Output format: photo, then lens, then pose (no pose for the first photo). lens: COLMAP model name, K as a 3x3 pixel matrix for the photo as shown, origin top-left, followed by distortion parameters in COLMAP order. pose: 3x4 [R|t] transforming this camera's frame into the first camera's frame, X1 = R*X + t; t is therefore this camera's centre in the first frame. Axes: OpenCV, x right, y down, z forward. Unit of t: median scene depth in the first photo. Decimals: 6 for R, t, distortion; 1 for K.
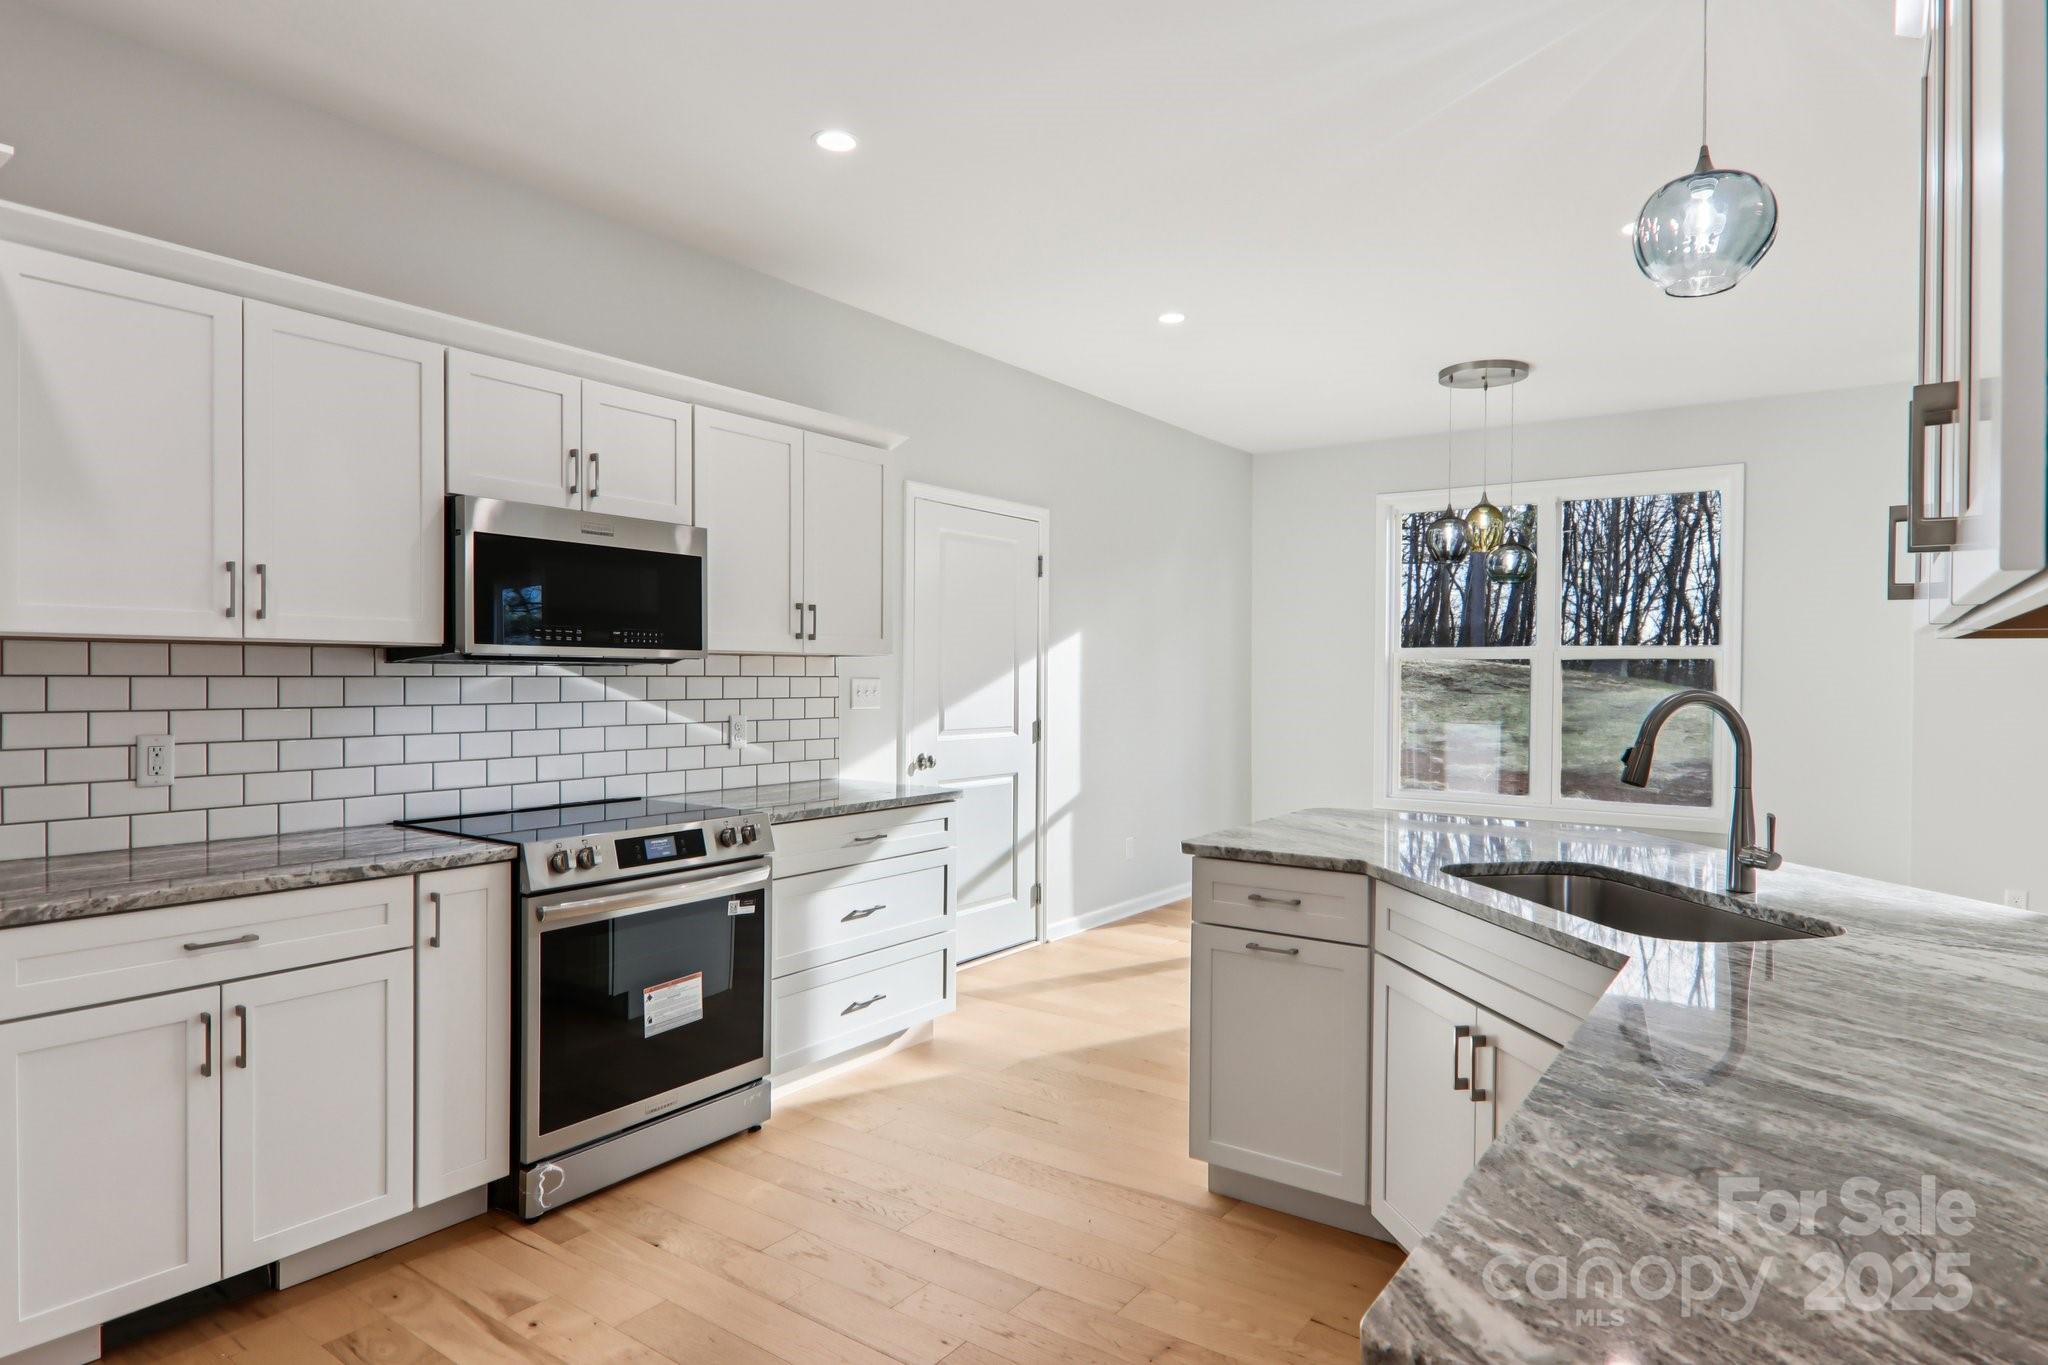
lens RADIAL K [[1160.5, 0, 1030.3], [0, 1160.5, 695.2], [0, 0, 1]] dist [-0.001815, -0.001408]
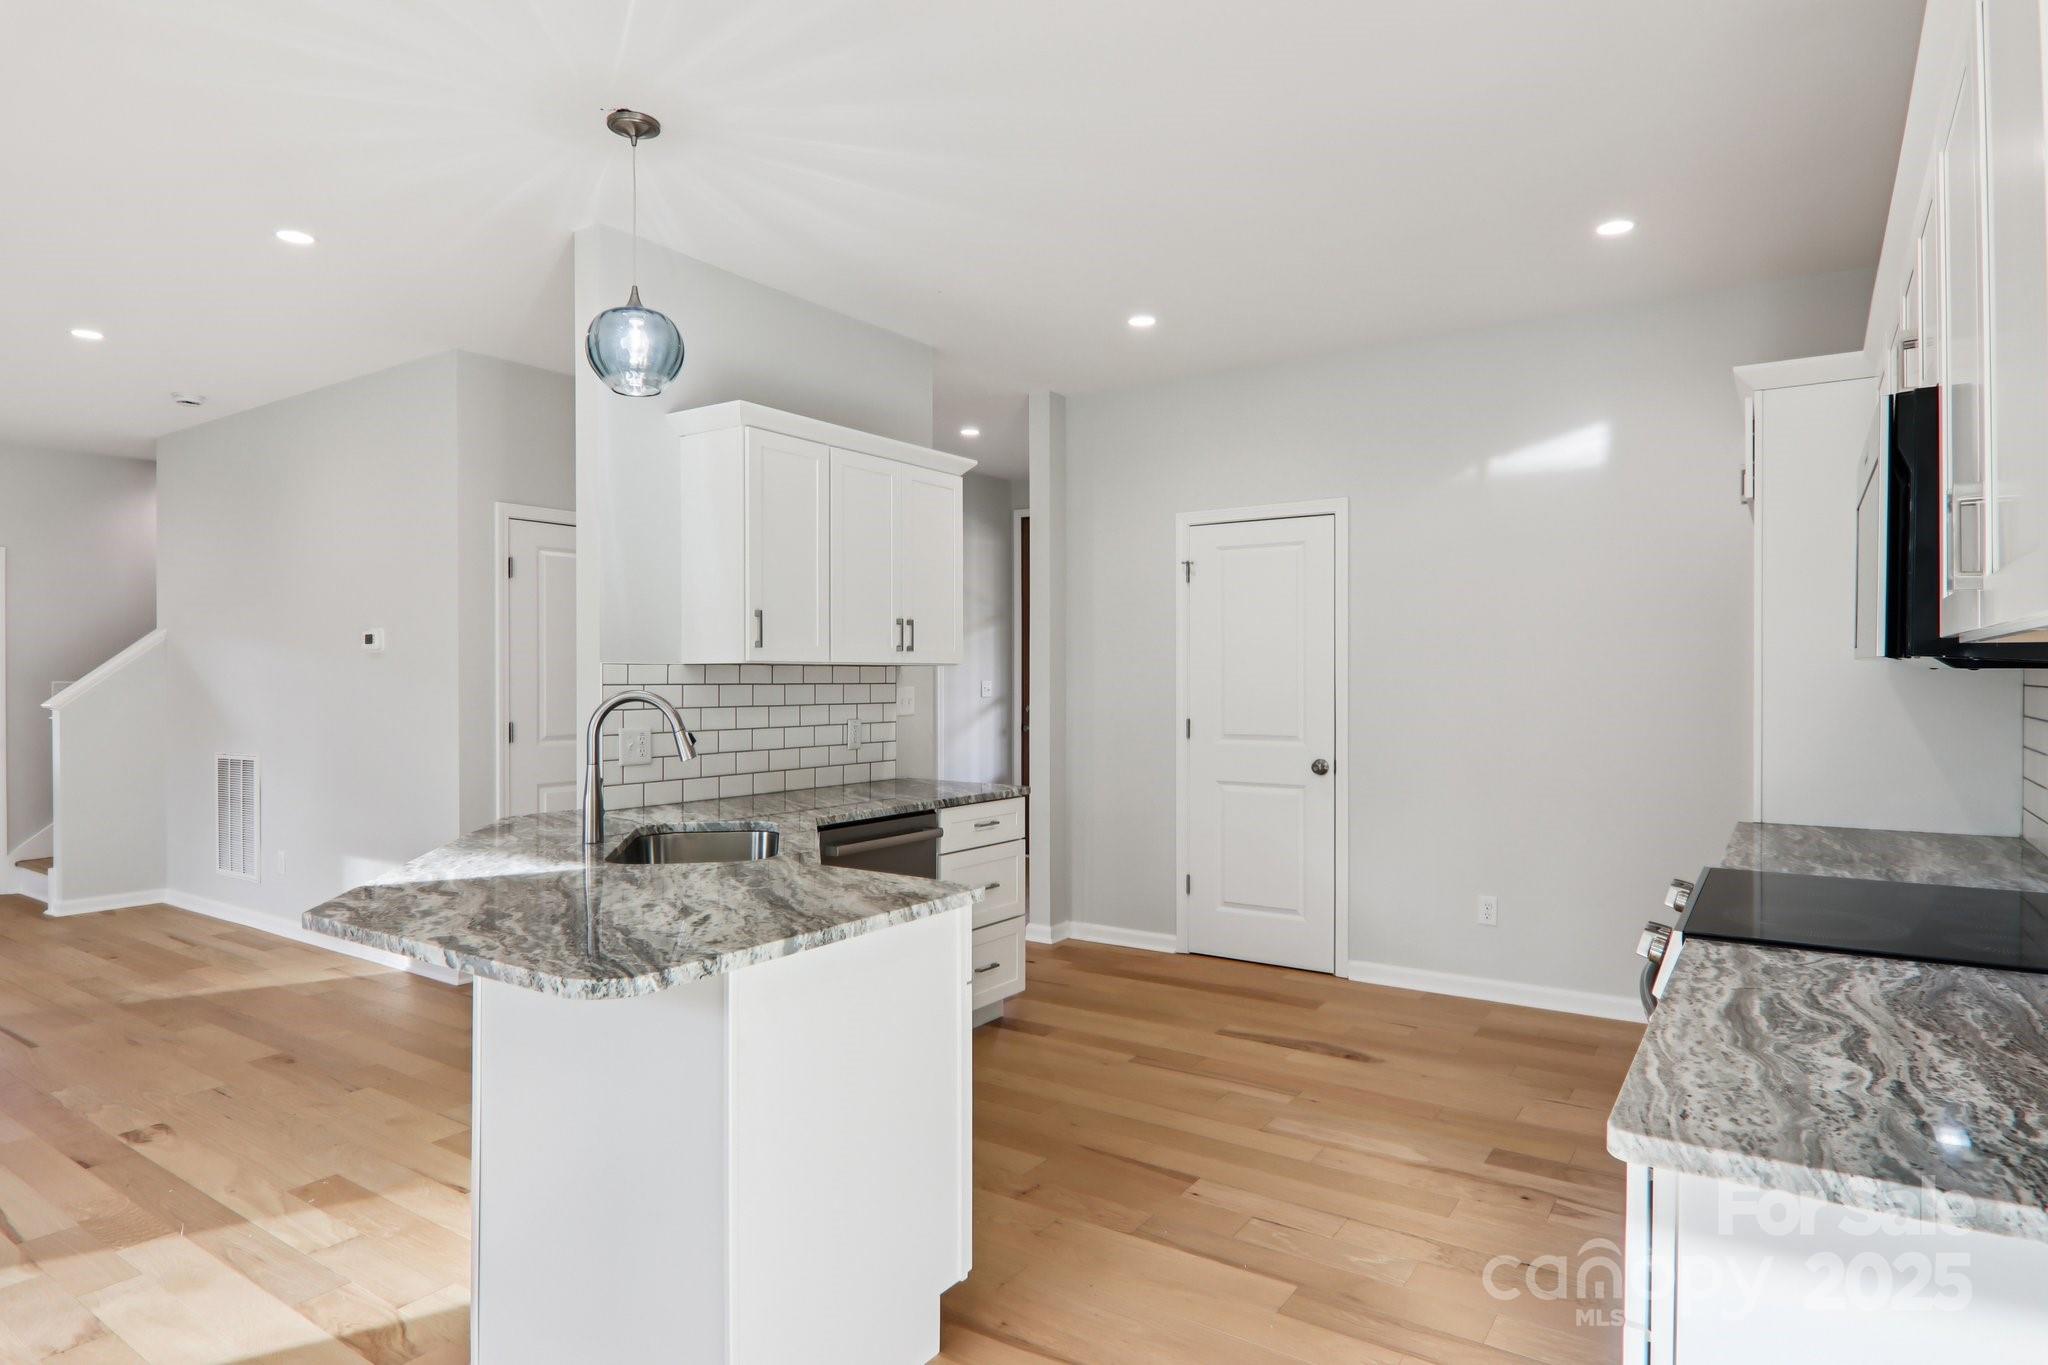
lens RADIAL K [[1147.4, 0, 1024.0], [0, 1147.4, 682.5], [0, 0, 1]] dist [-0.000887, -0.013700]
pose [[-0.999745, -0.003930, -0.022233, 0.101812], [-0.004509, 0.999651, 0.026029, -0.031838], [0.022123, 0.026123, -0.999414, 1.533216]]
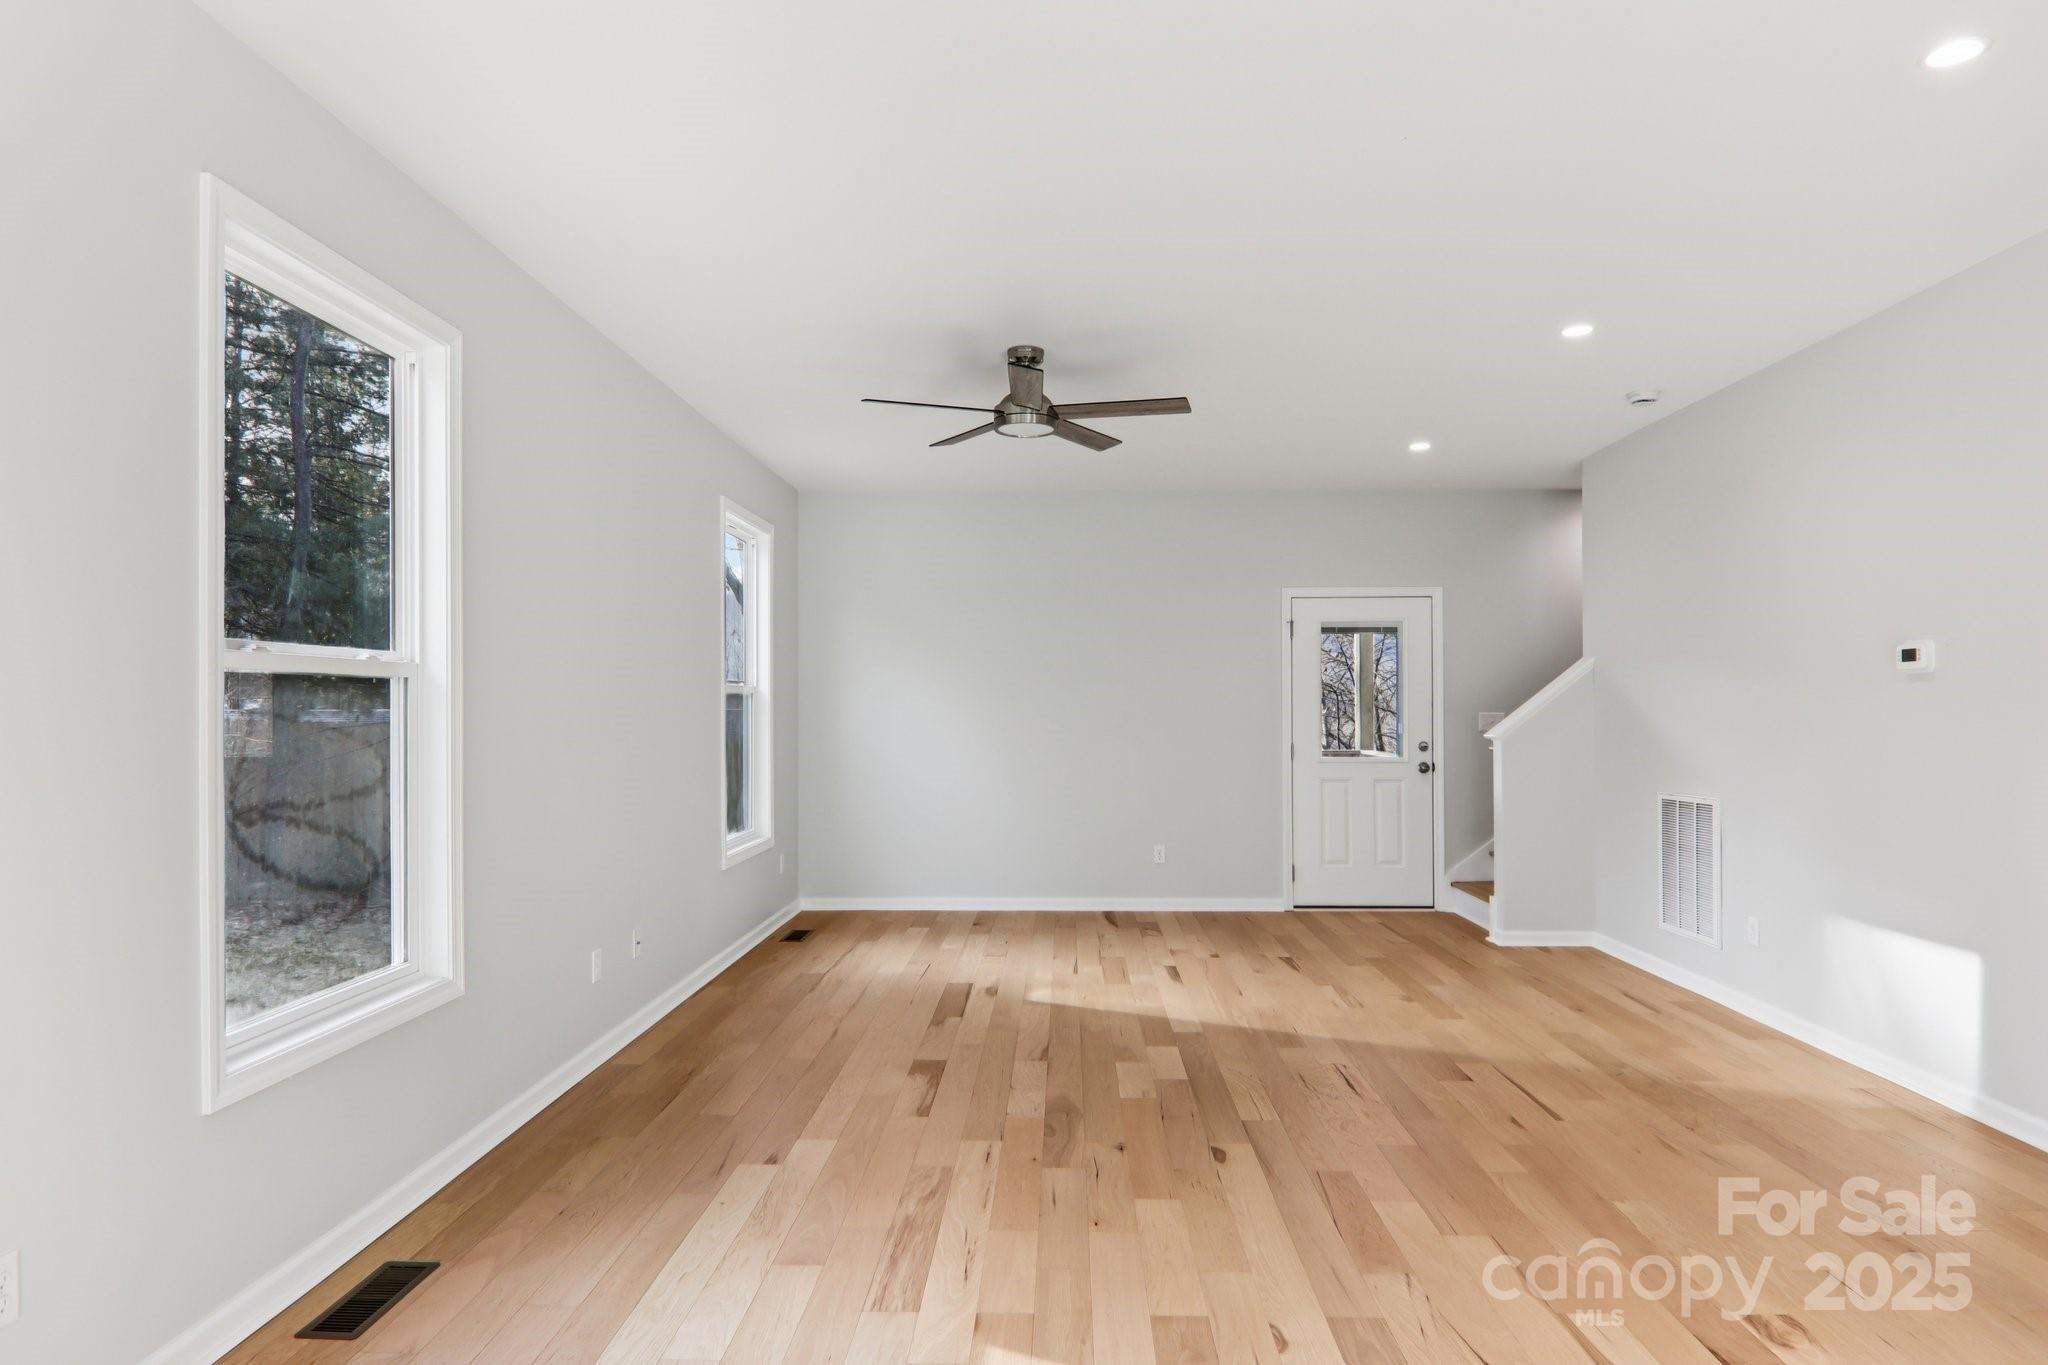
lens RADIAL K [[1140.0, 0, 1035.3], [0, 1140.0, 703.3], [0, 0, 1]] dist [-0.001452, -0.017174]
pose [[-0.556245, 0.002144, 0.831016, 0.507348], [0.016380, 0.999831, 0.008385, -0.021588], [-0.830857, 0.018276, -0.556186, 1.320966]]
